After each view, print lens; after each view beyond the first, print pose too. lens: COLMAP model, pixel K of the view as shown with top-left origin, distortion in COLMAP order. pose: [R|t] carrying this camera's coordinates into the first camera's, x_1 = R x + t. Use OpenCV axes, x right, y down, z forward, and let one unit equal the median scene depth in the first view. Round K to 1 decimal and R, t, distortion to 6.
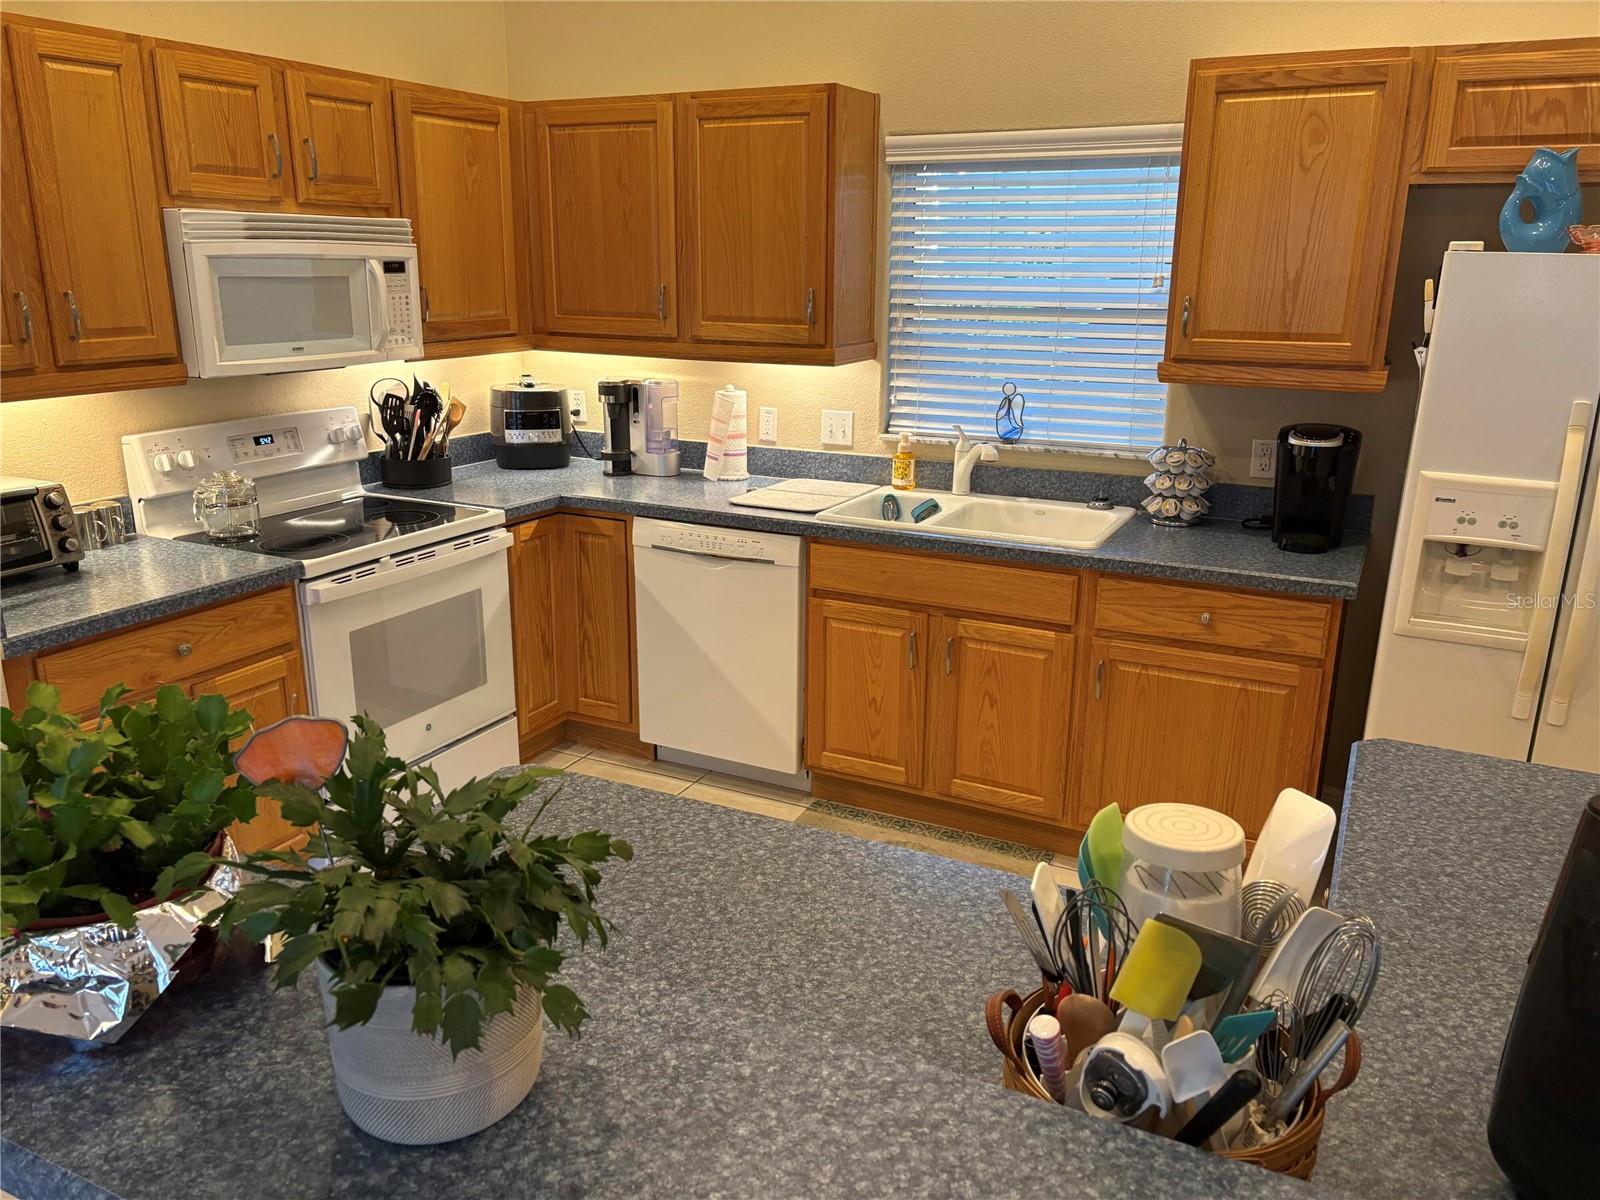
lens RADIAL K [[1211.8, 0, 793.9], [0, 1211.8, 603.5], [0, 0, 1]] dist [0.050256, -0.059873]
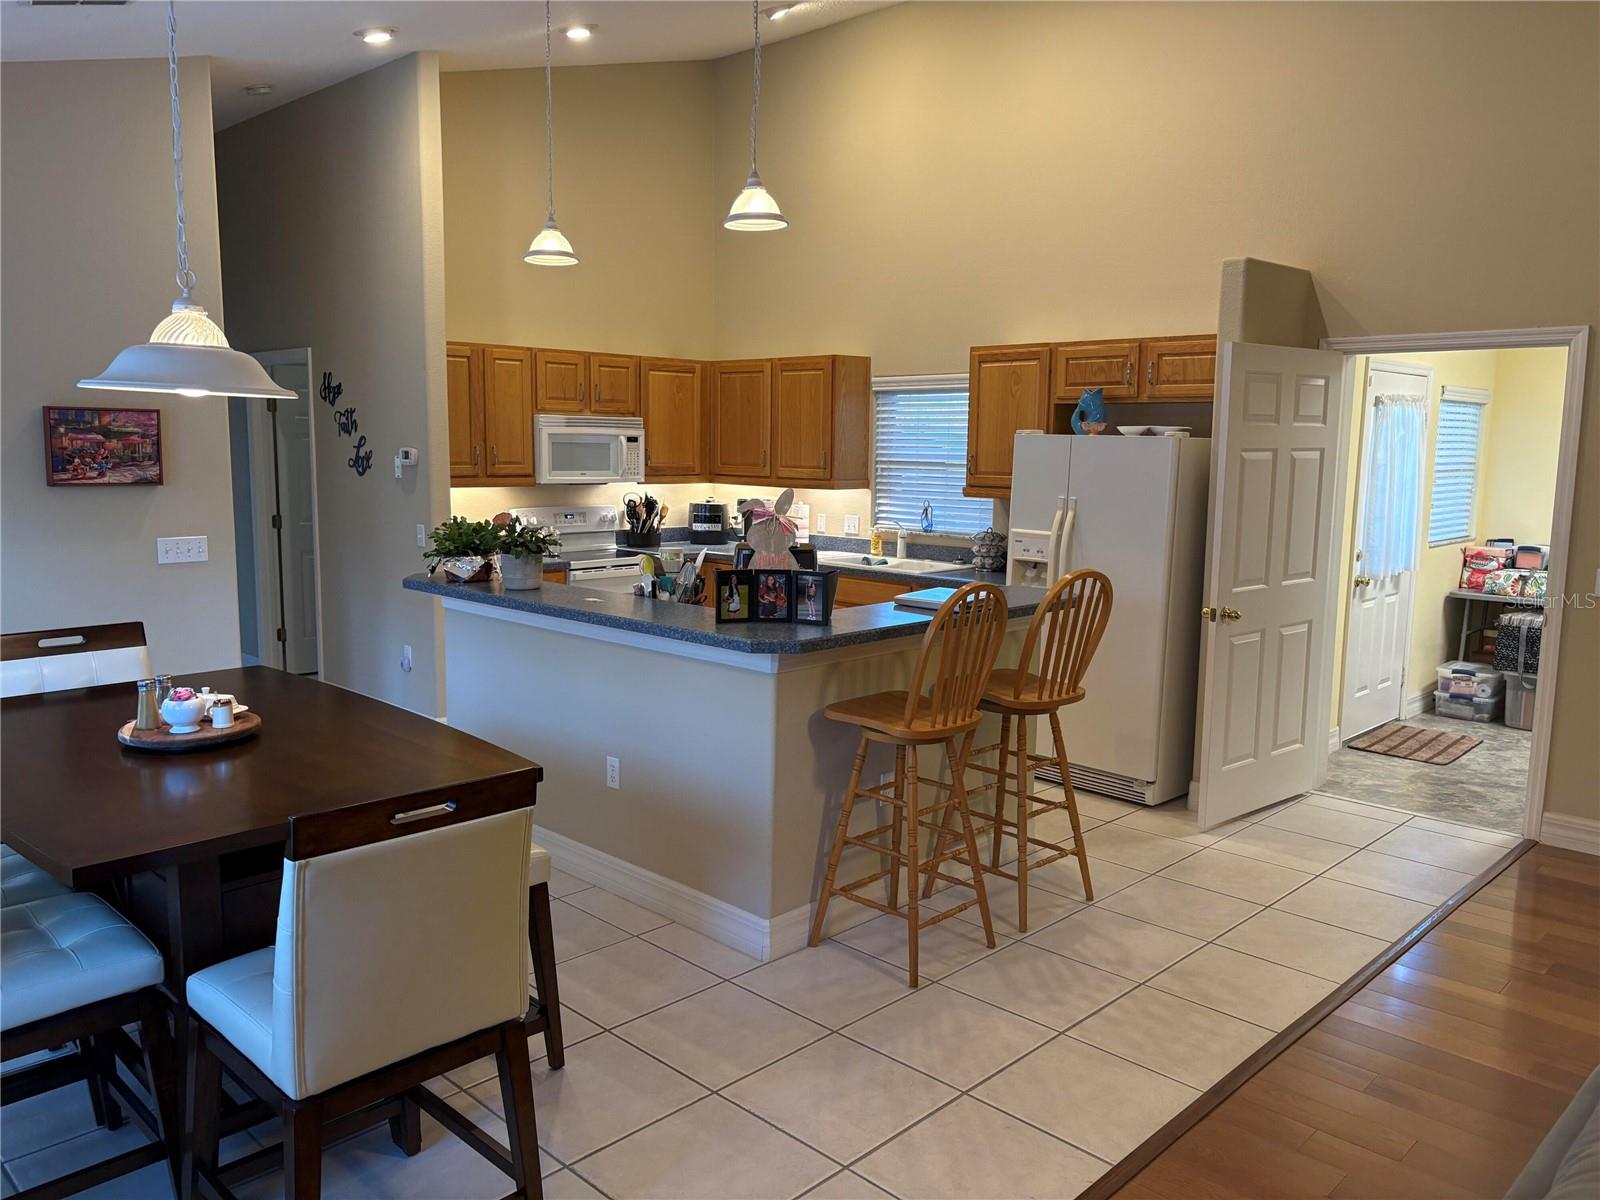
lens RADIAL K [[1211.8, 0, 792.2], [0, 1211.8, 605.8], [0, 0, 1]] dist [0.050256, -0.059873]
pose [[0.951601, 0.048324, -0.303512, 0.598741], [-0.091775, 0.987183, -0.130567, 0.264953], [0.293312, 0.152102, 0.943839, -0.884769]]
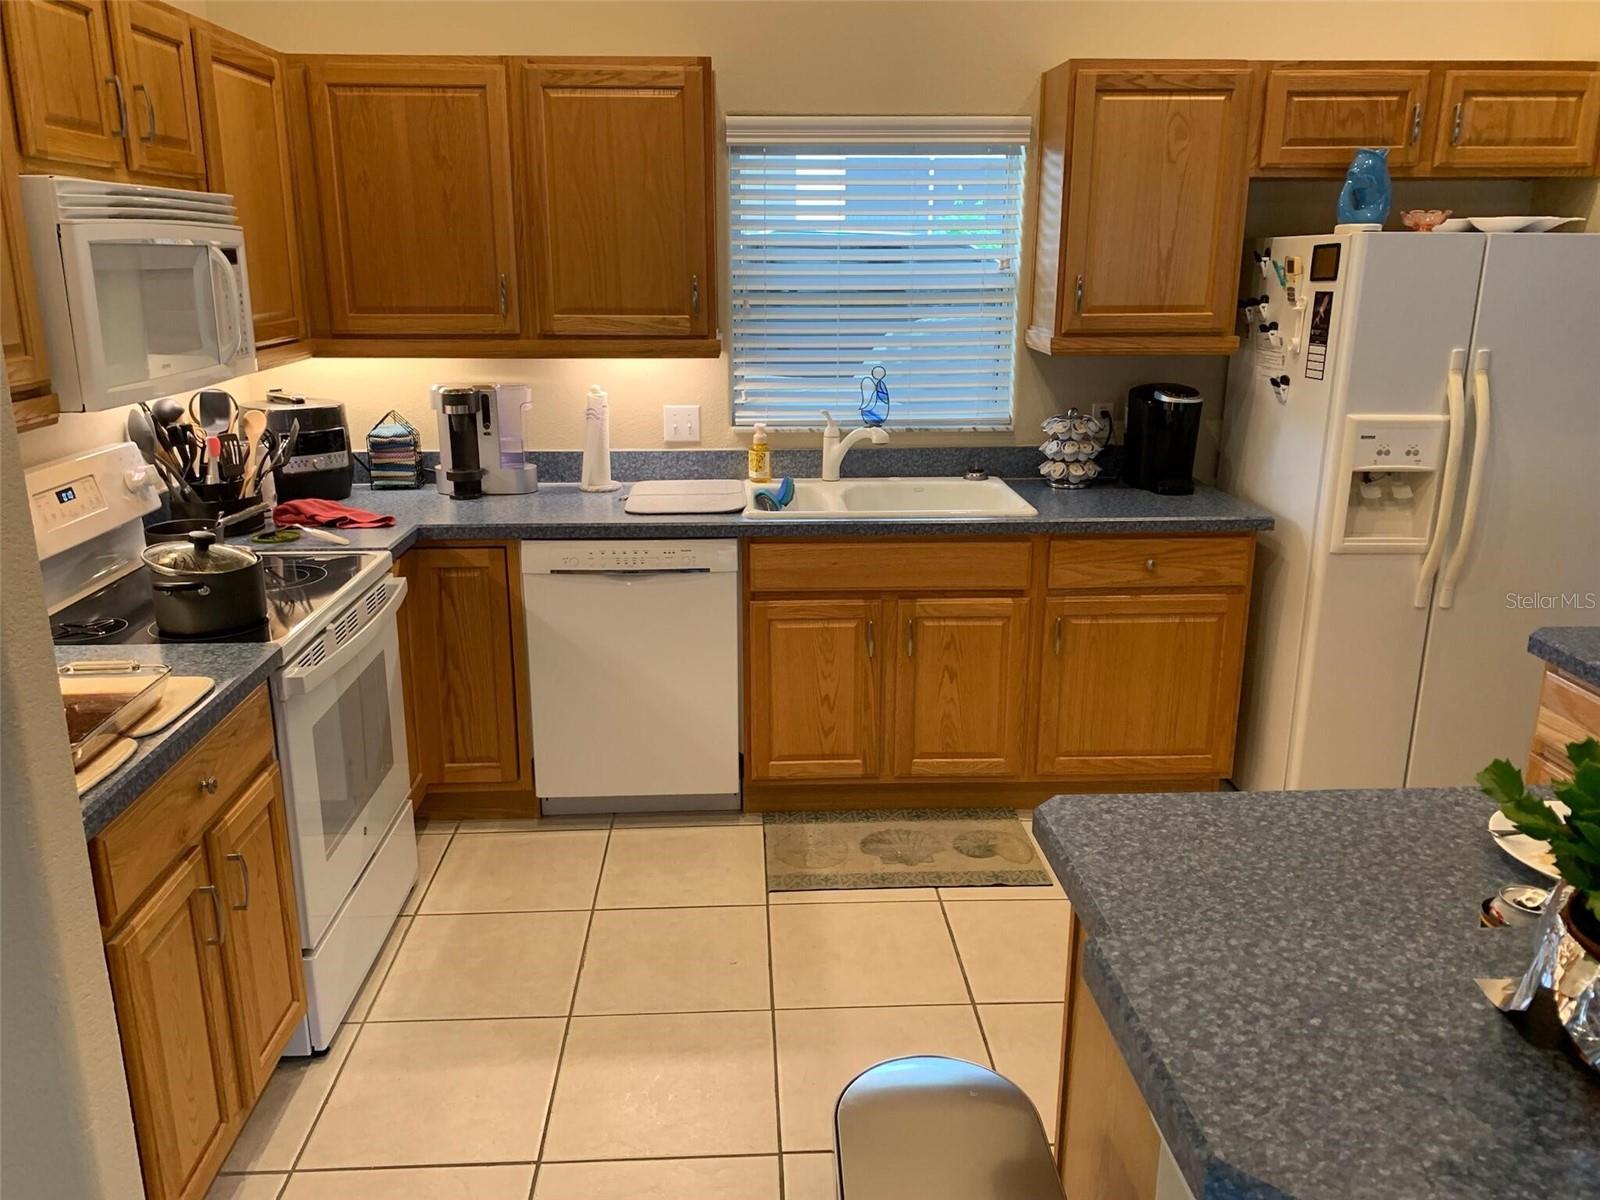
lens RADIAL K [[1218.1, 0, 802.3], [0, 1218.1, 597.7], [0, 0, 1]] dist [0.009135, -0.000311]
pose [[0.869799, -0.142250, 0.472456, -0.400441], [0.142066, 0.989192, 0.036287, -0.036989], [-0.472512, 0.035558, 0.880607, 0.149059]]
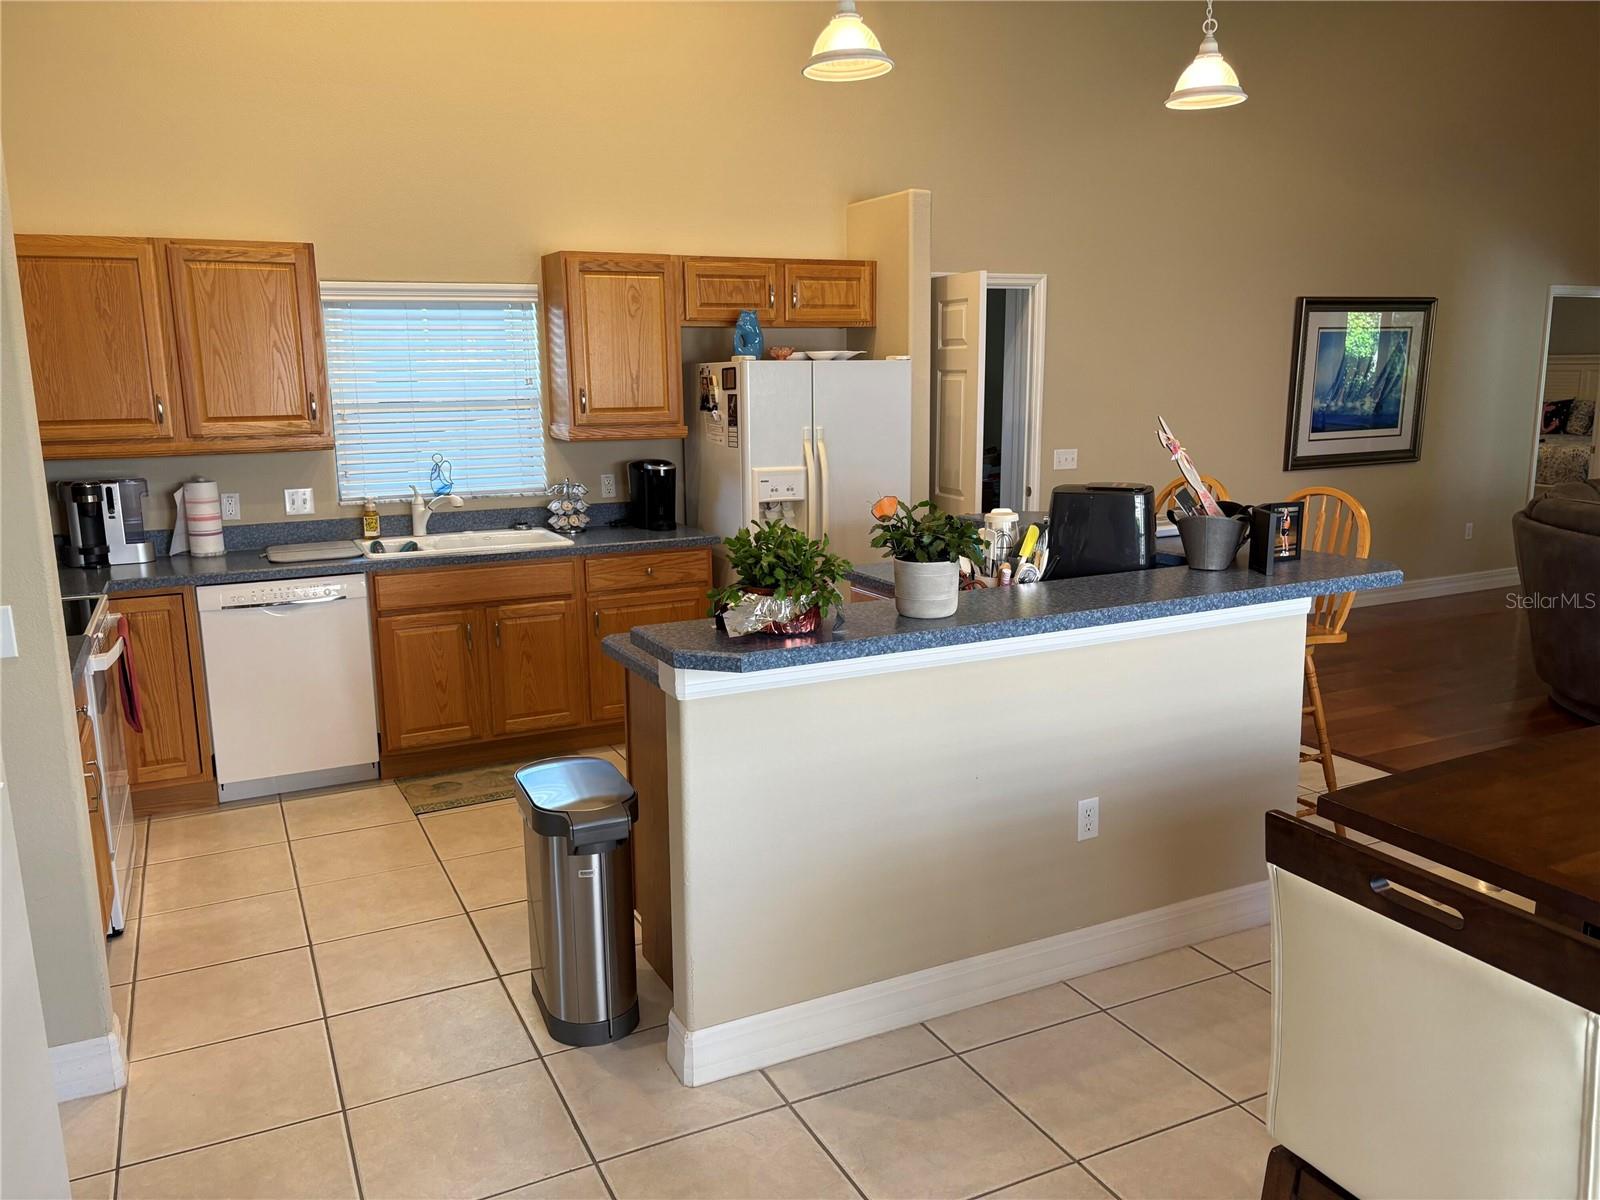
lens RADIAL K [[1211.8, 0, 798.9], [0, 1211.8, 625.7], [0, 0, 1]] dist [0.050256, -0.059873]
pose [[0.601958, -0.181049, 0.777732, -0.758395], [0.235494, 0.970891, 0.043745, 0.053645], [-0.763013, 0.156819, 0.627072, -0.194022]]
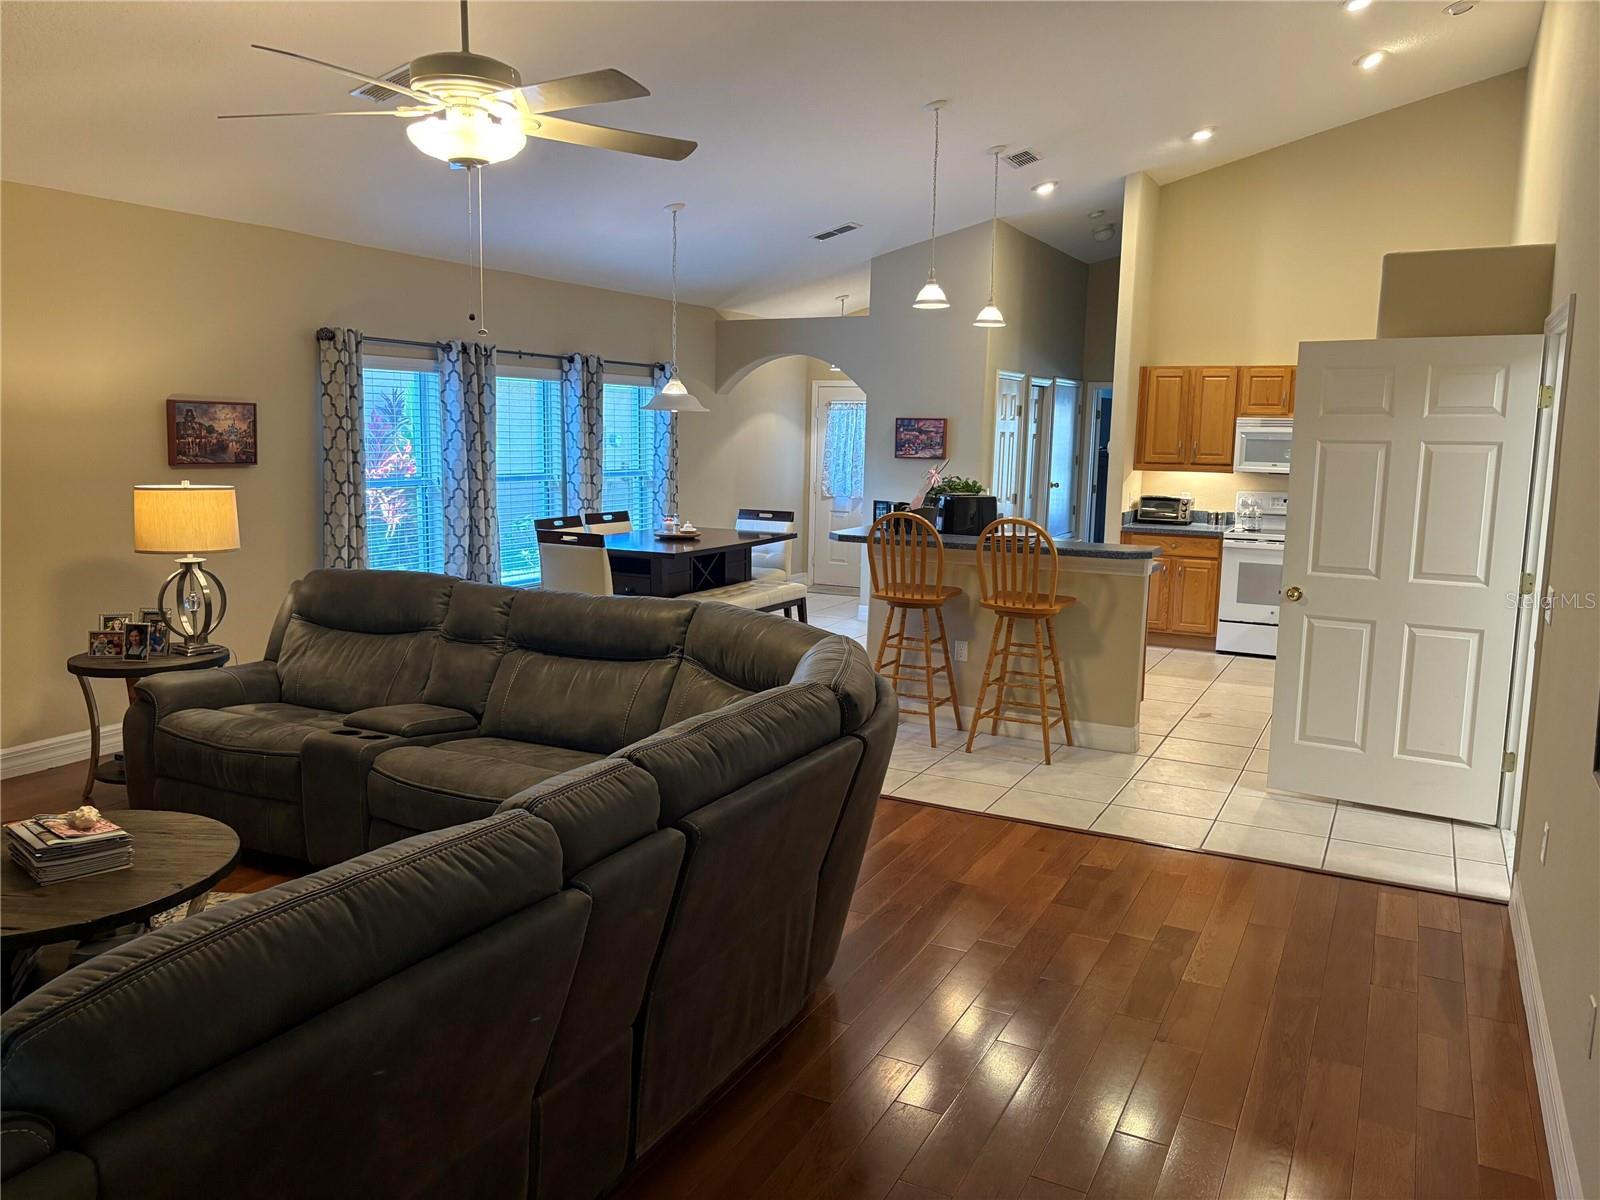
lens RADIAL K [[1211.8, 0, 800.6], [0, 1211.8, 598.8], [0, 0, 1]] dist [0.050256, -0.059873]
pose [[-0.013306, 0.132015, -0.991158, 2.188801], [-0.293151, 0.947174, 0.130092, 0.031266], [0.955973, 0.292290, 0.026097, -0.009612]]
